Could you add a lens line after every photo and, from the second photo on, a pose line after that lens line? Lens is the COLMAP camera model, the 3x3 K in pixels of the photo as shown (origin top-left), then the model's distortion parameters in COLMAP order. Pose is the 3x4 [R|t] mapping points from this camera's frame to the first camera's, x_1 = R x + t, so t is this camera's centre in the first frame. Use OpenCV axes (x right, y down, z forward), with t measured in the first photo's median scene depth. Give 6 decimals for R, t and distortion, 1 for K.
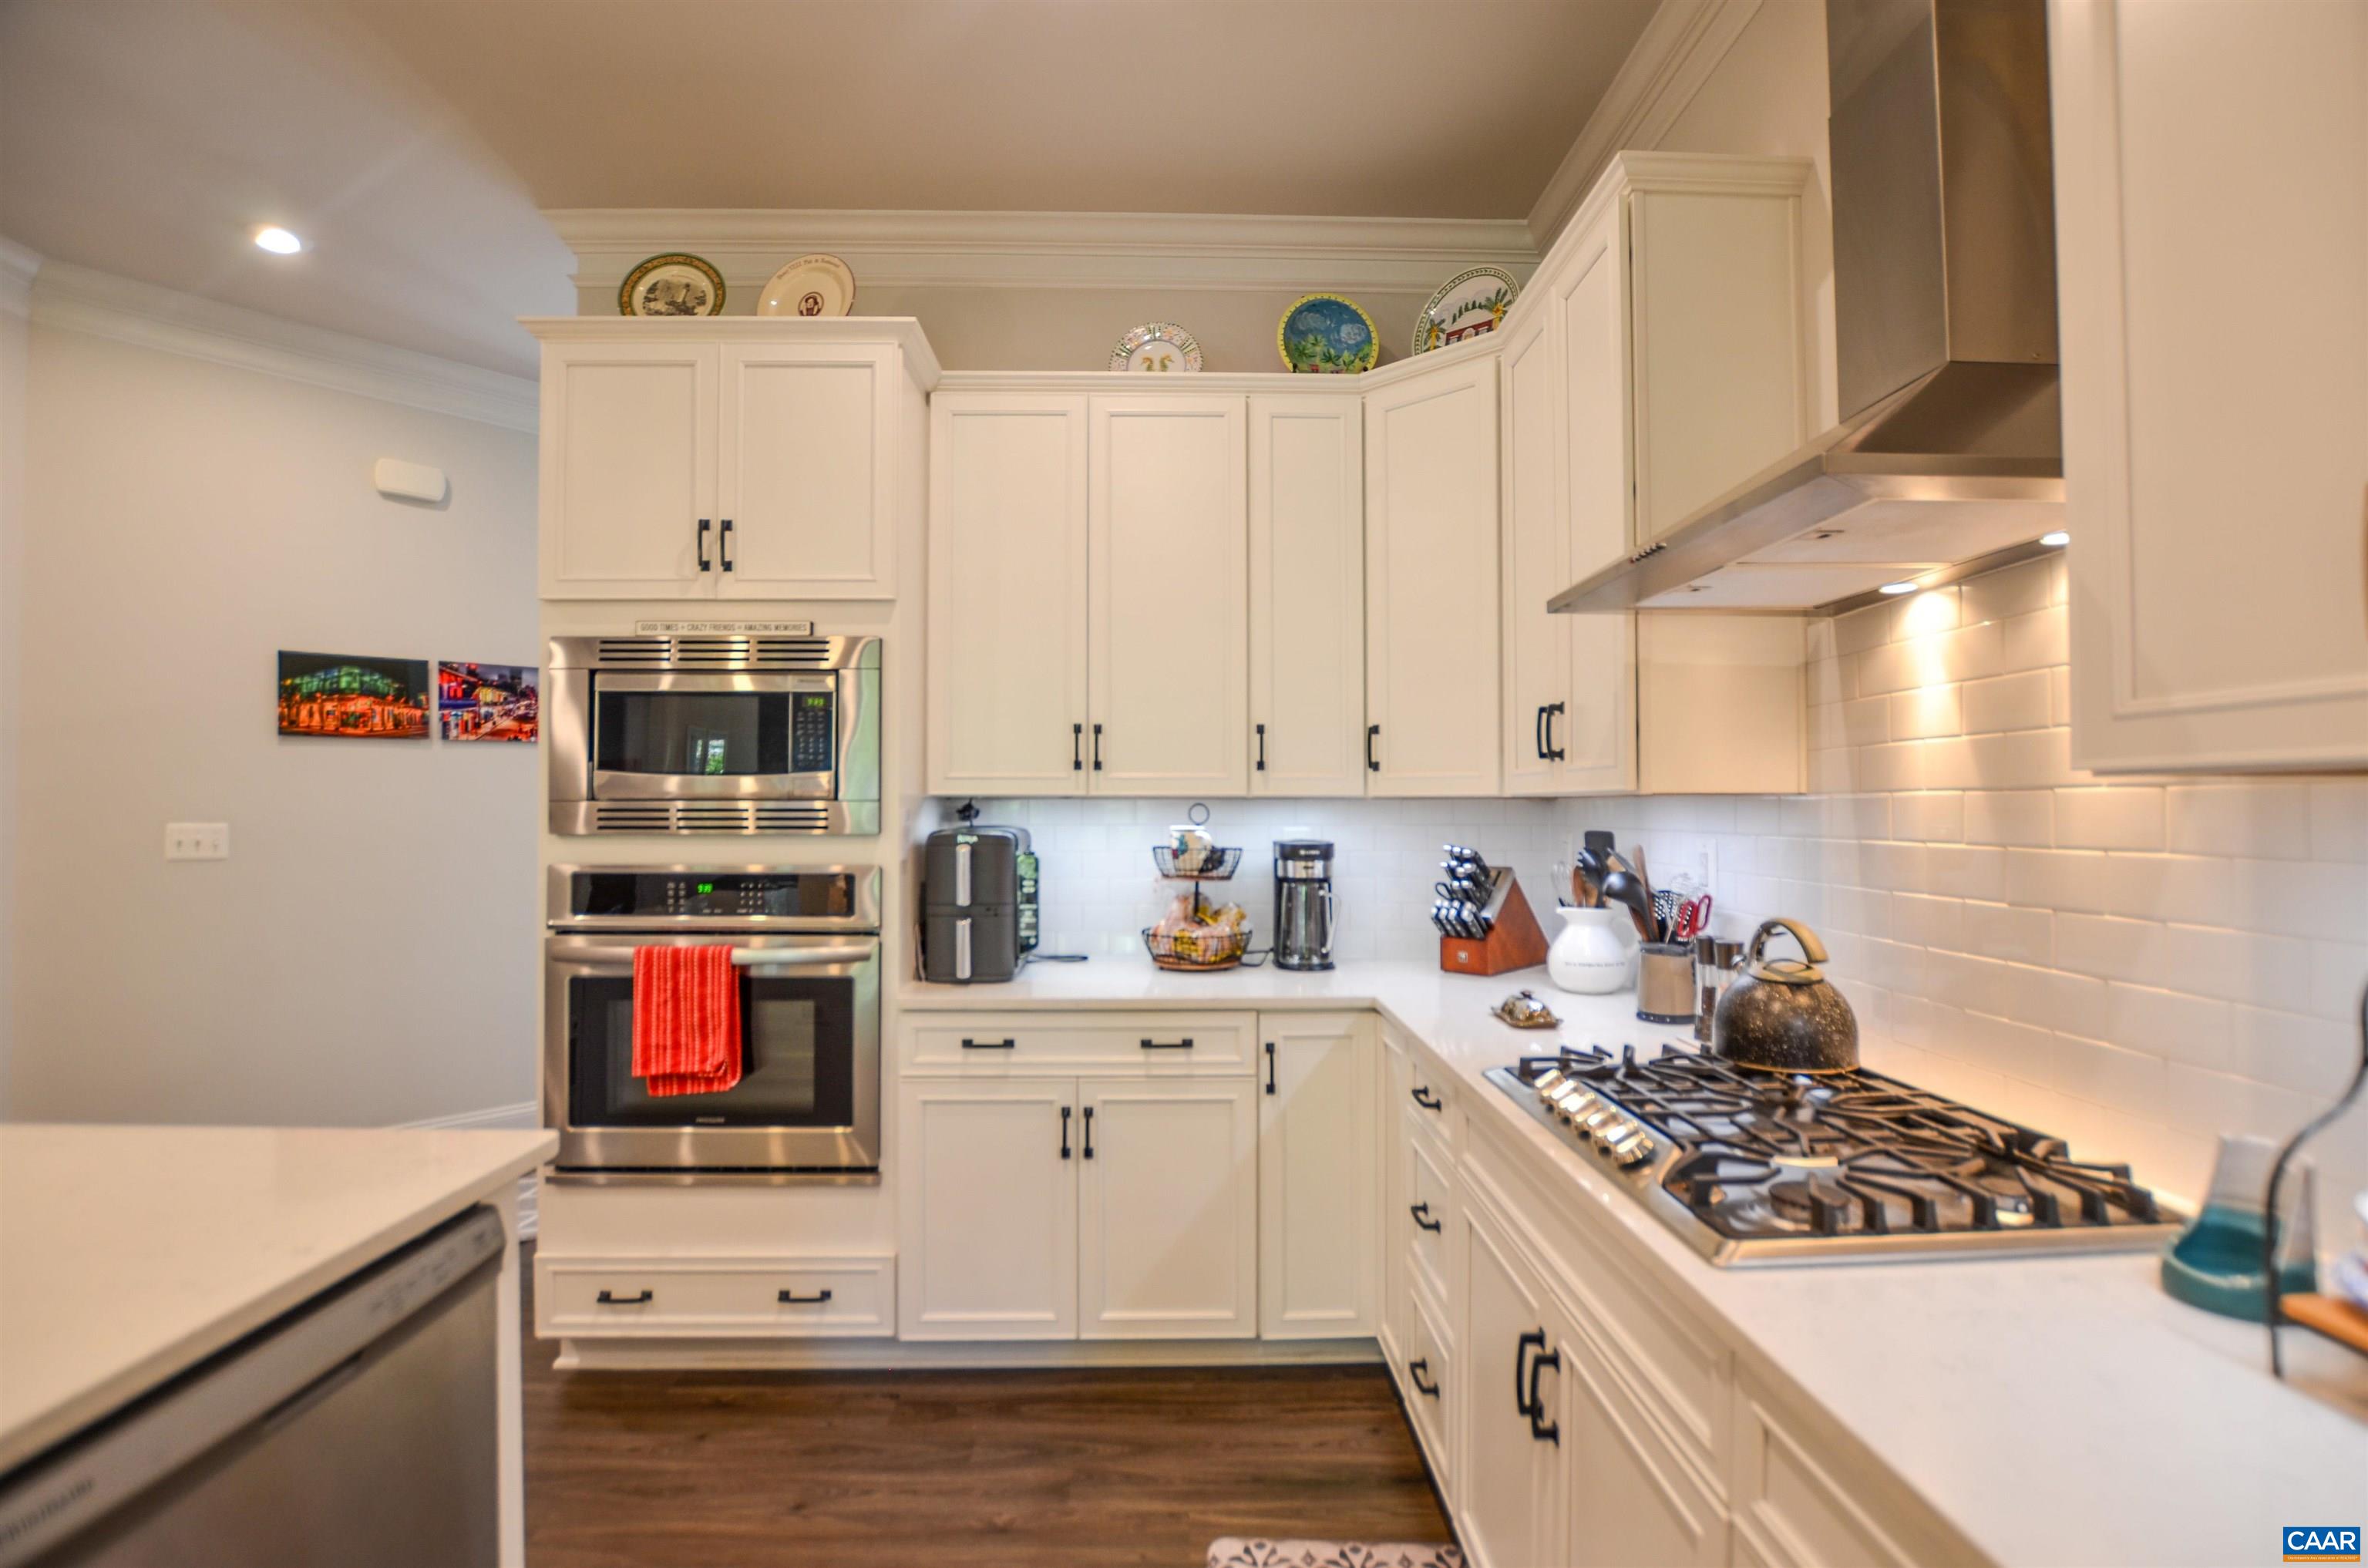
lens RADIAL K [[1098.8, 0, 1184.9], [0, 1098.8, 786.9], [0, 0, 1]] dist [-0.024248, 0.002981]
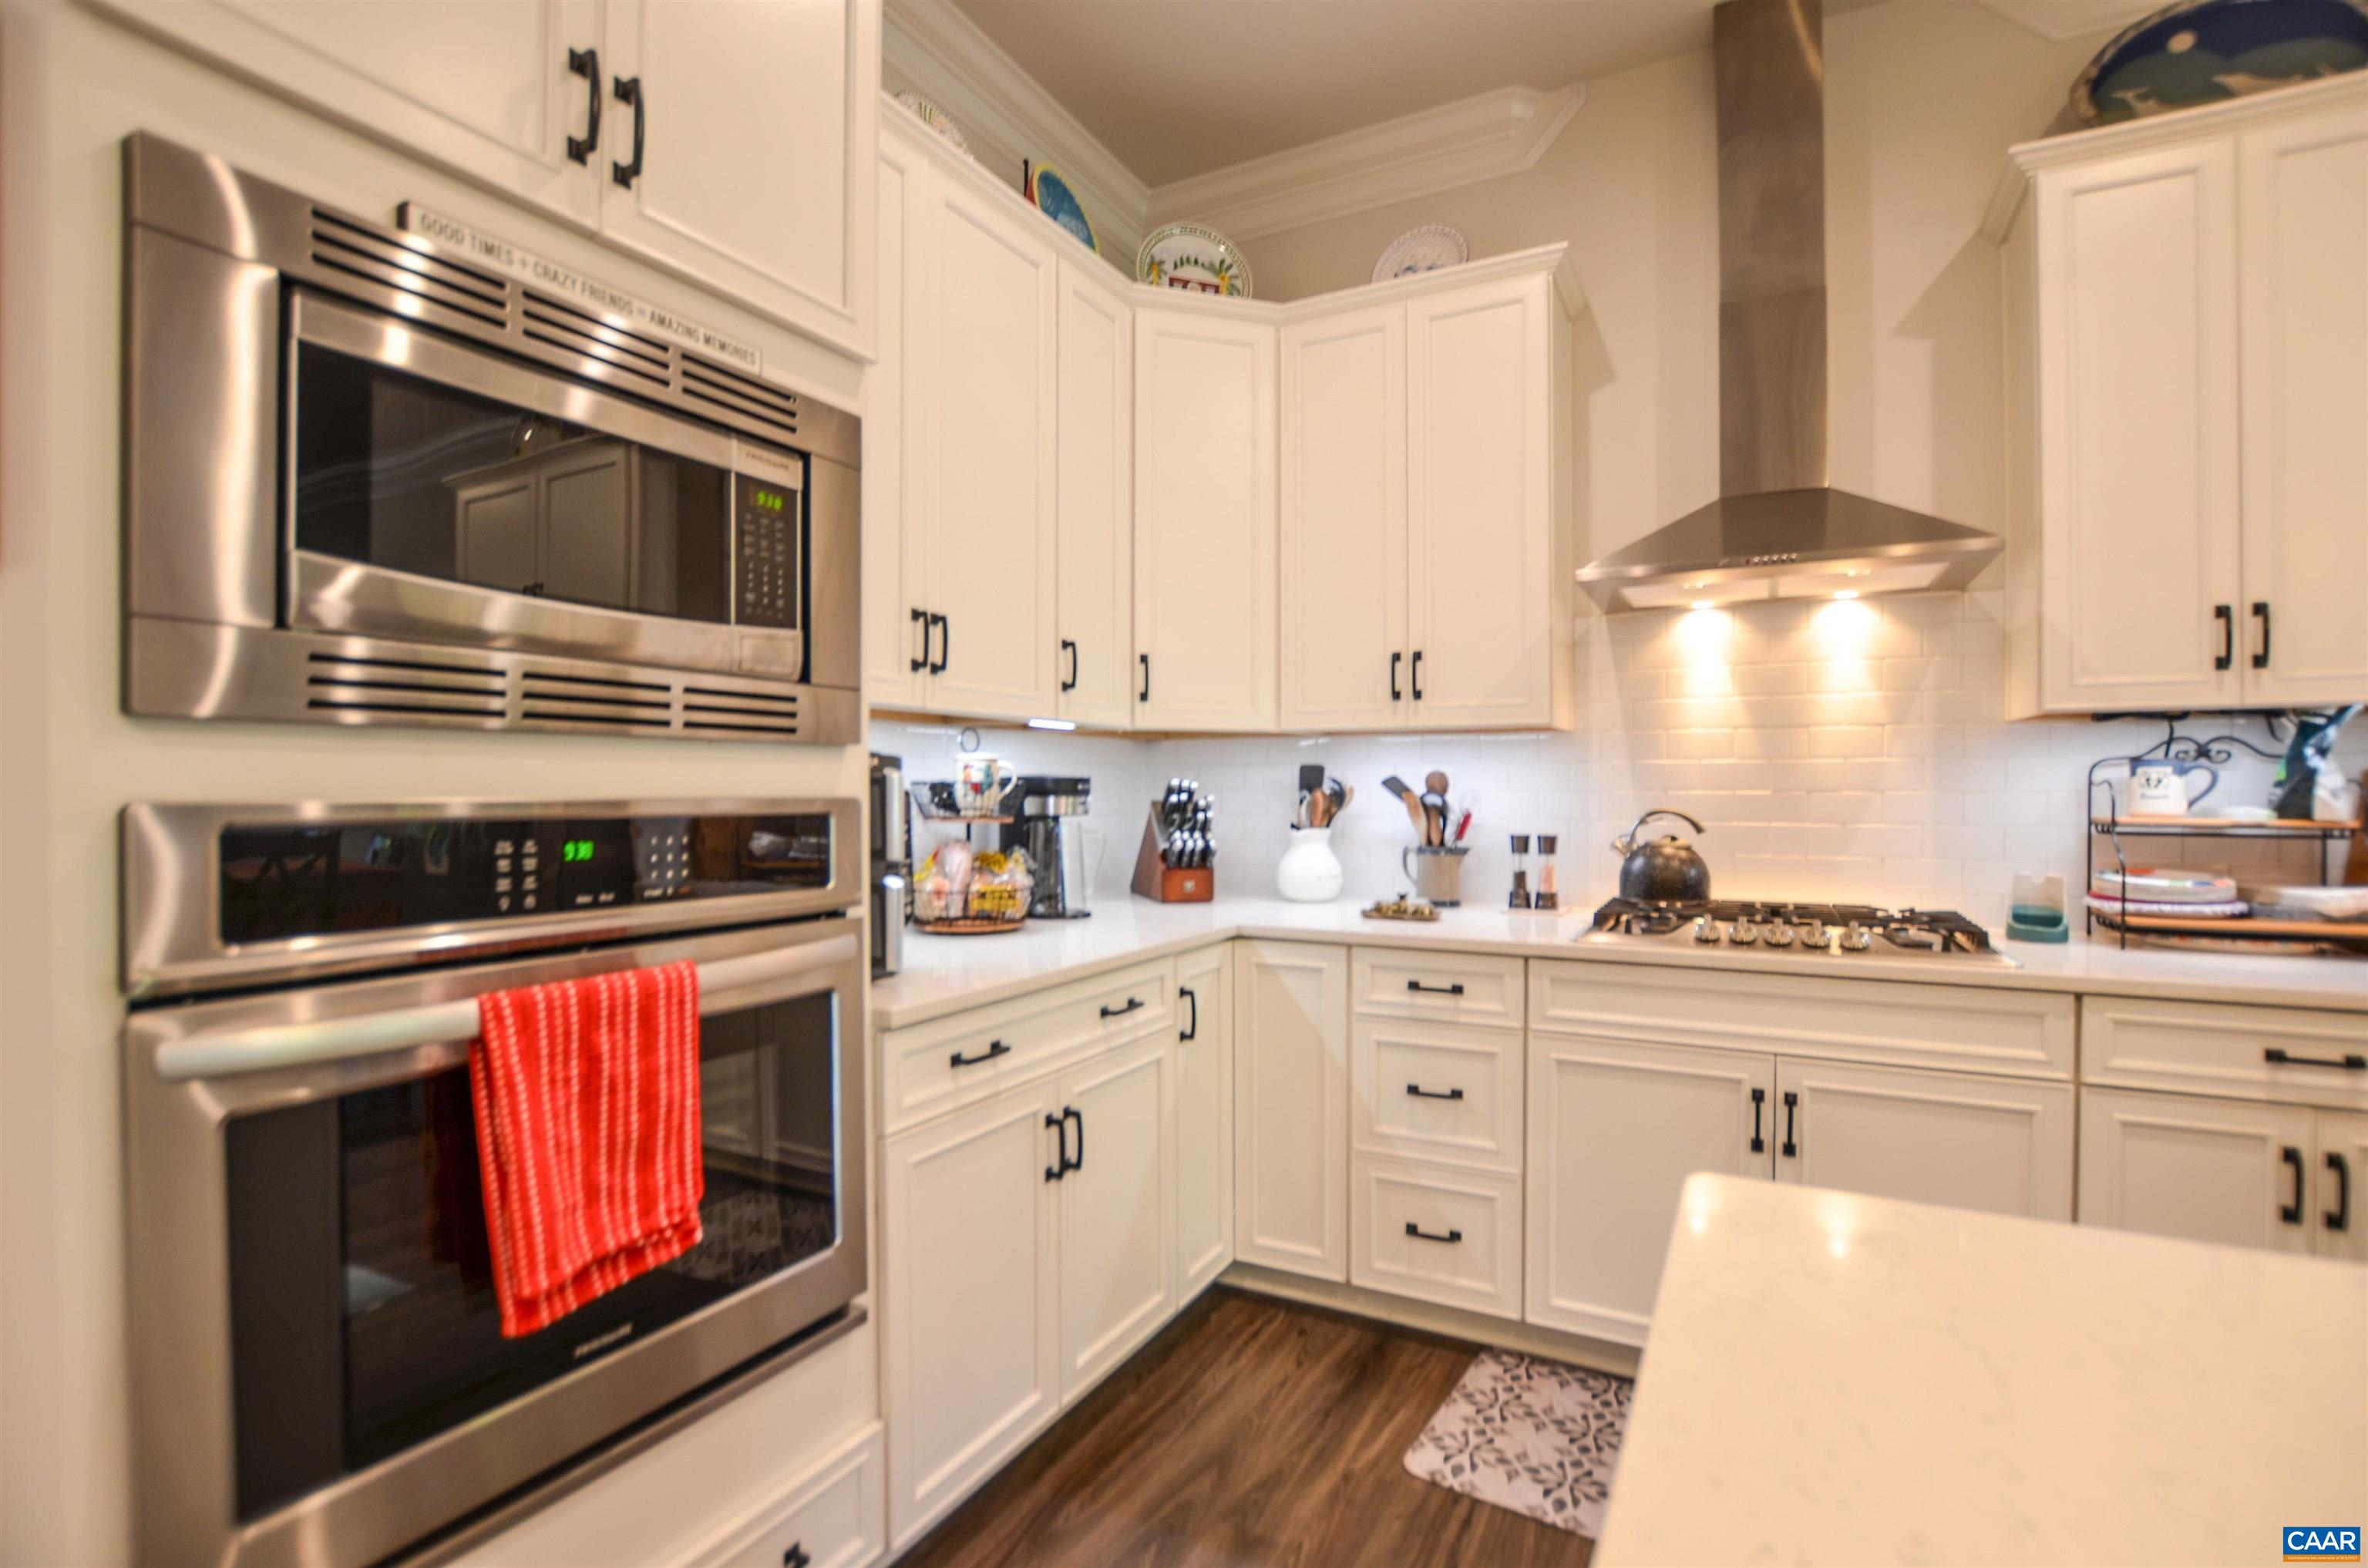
lens RADIAL K [[1098.8, 0, 1195.4], [0, 1098.8, 792.0], [0, 0, 1]] dist [-0.024248, 0.002981]
pose [[0.469528, -0.002334, 0.882915, -0.723031], [-0.016121, 0.999807, 0.011216, 0.058614], [-0.882770, -0.019500, 0.469400, 0.555061]]
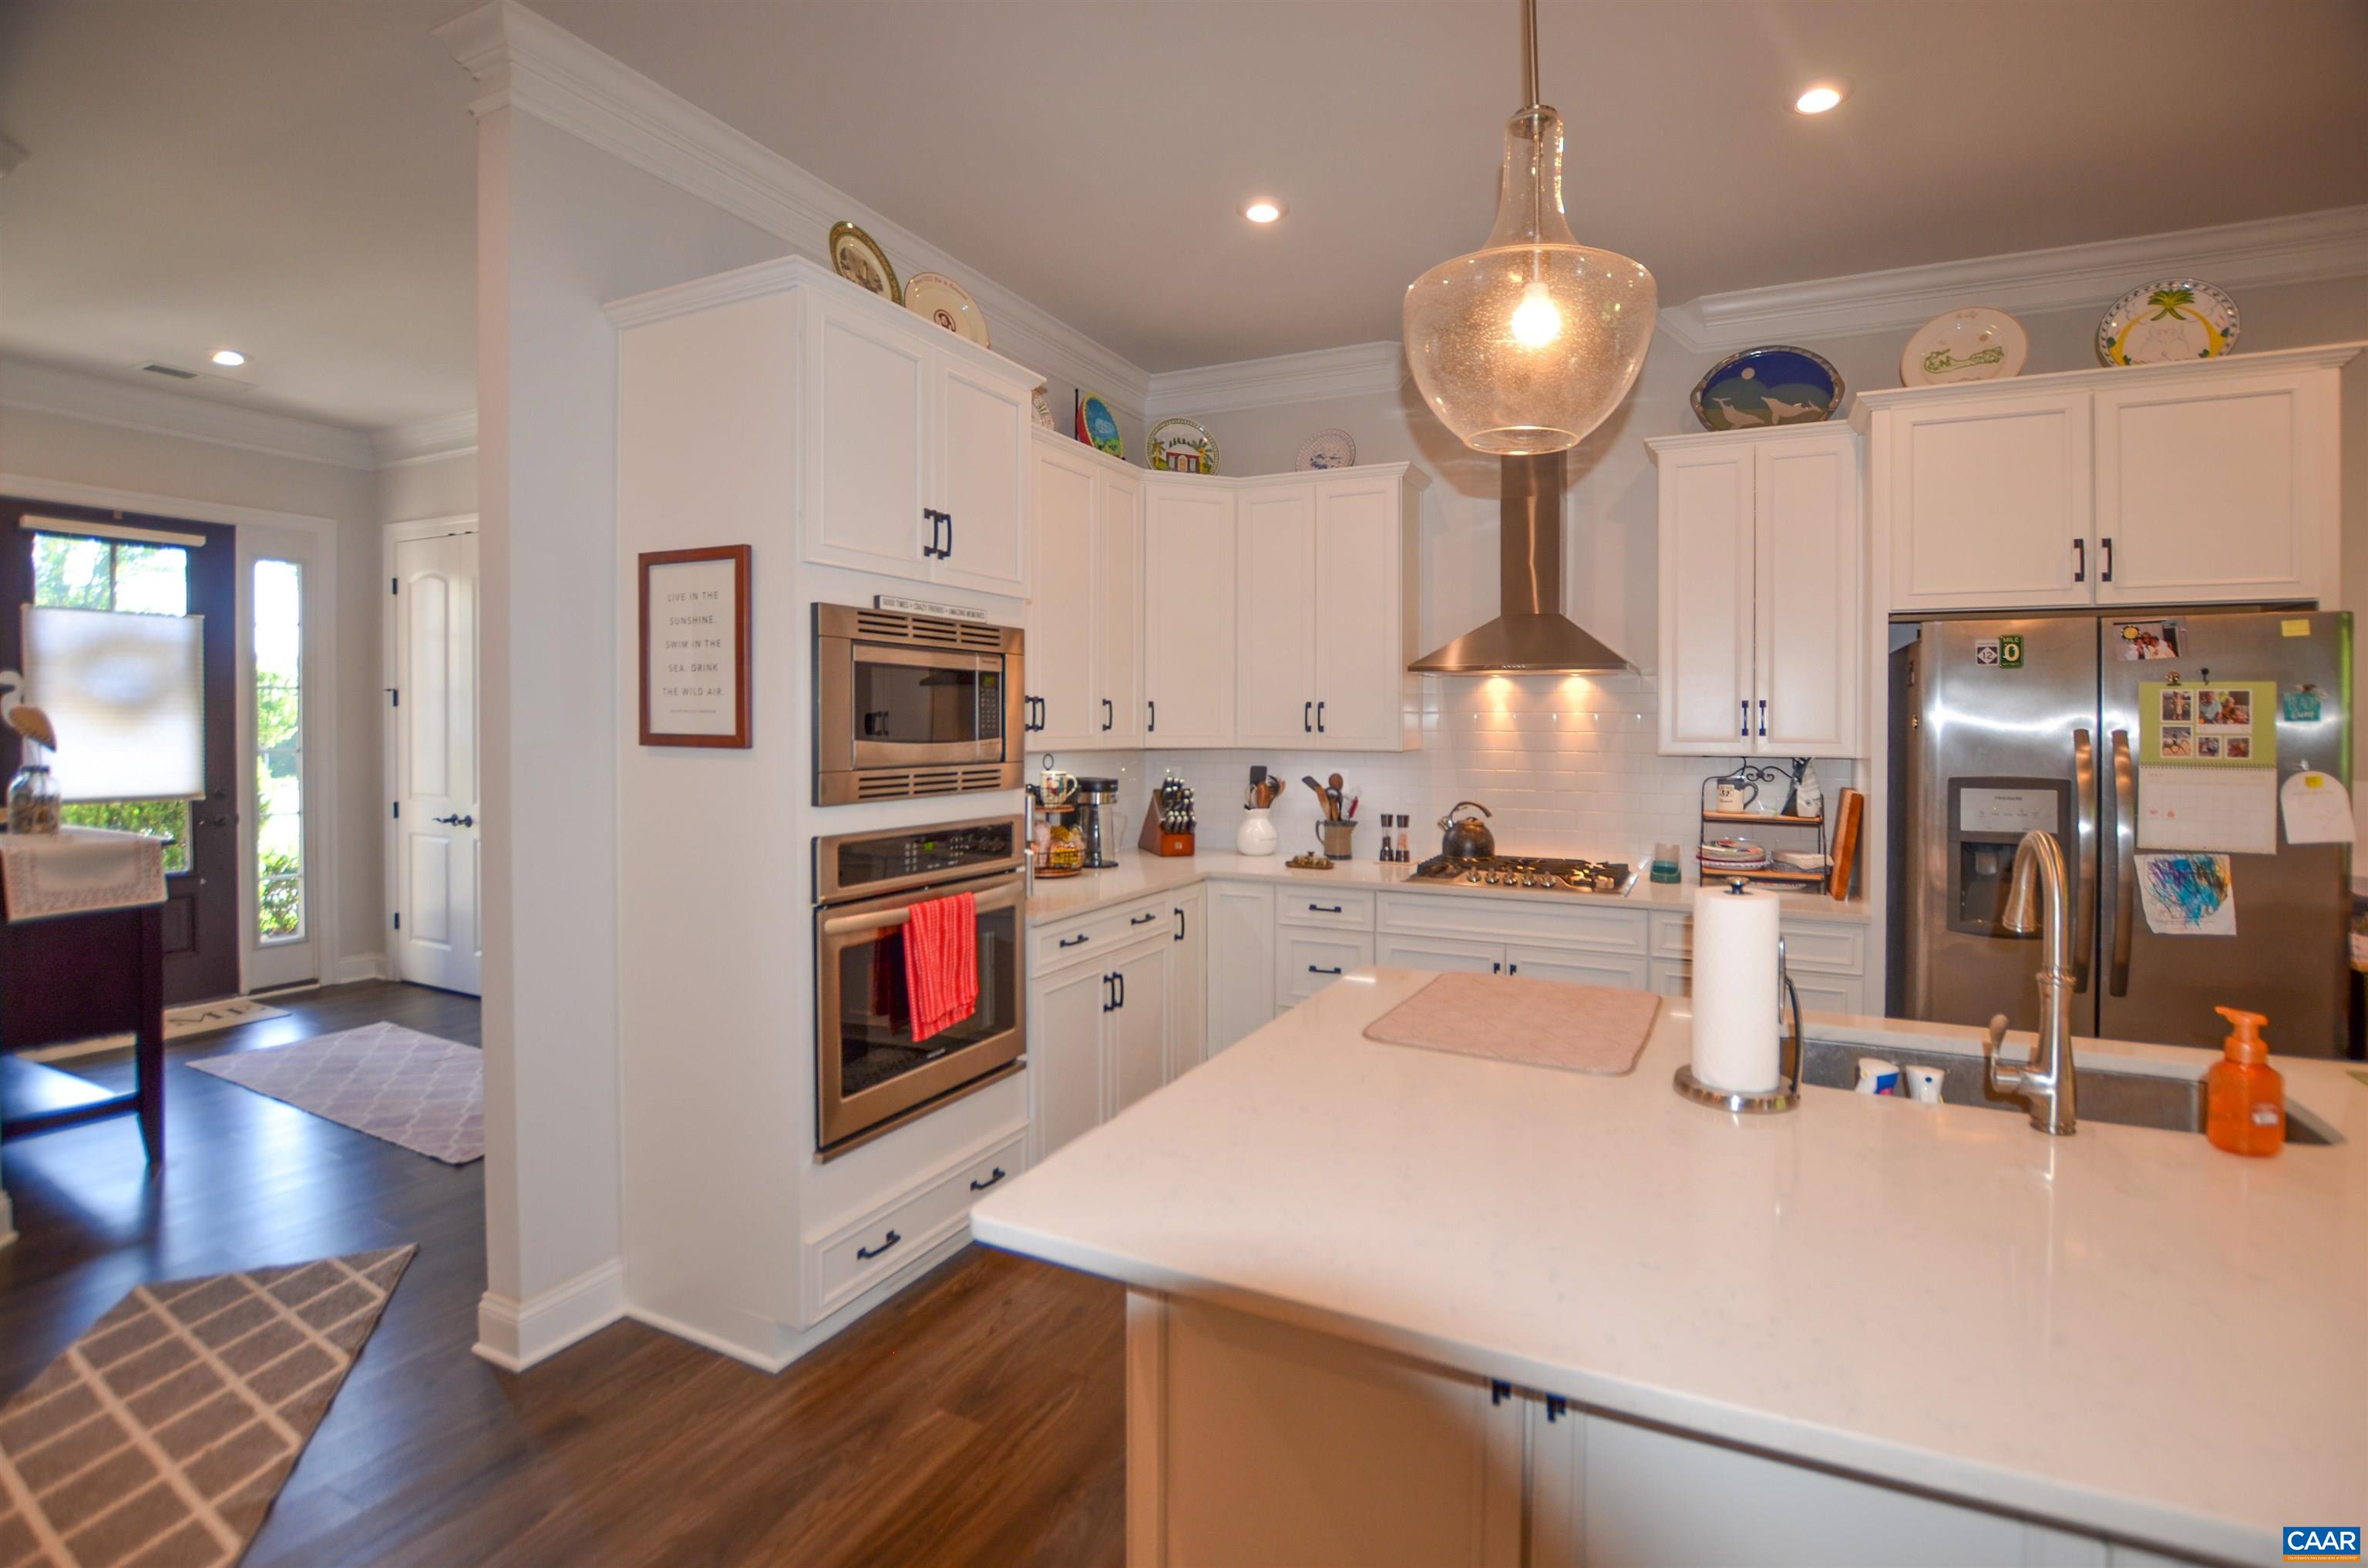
lens RADIAL K [[1098.8, 0, 1173.0], [0, 1098.8, 730.4], [0, 0, 1]] dist [-0.024248, 0.002981]
pose [[0.471923, -0.005721, 0.881621, -1.294332], [-0.016376, 0.999750, 0.015253, -0.044067], [-0.881488, -0.021636, 0.471711, 0.266420]]
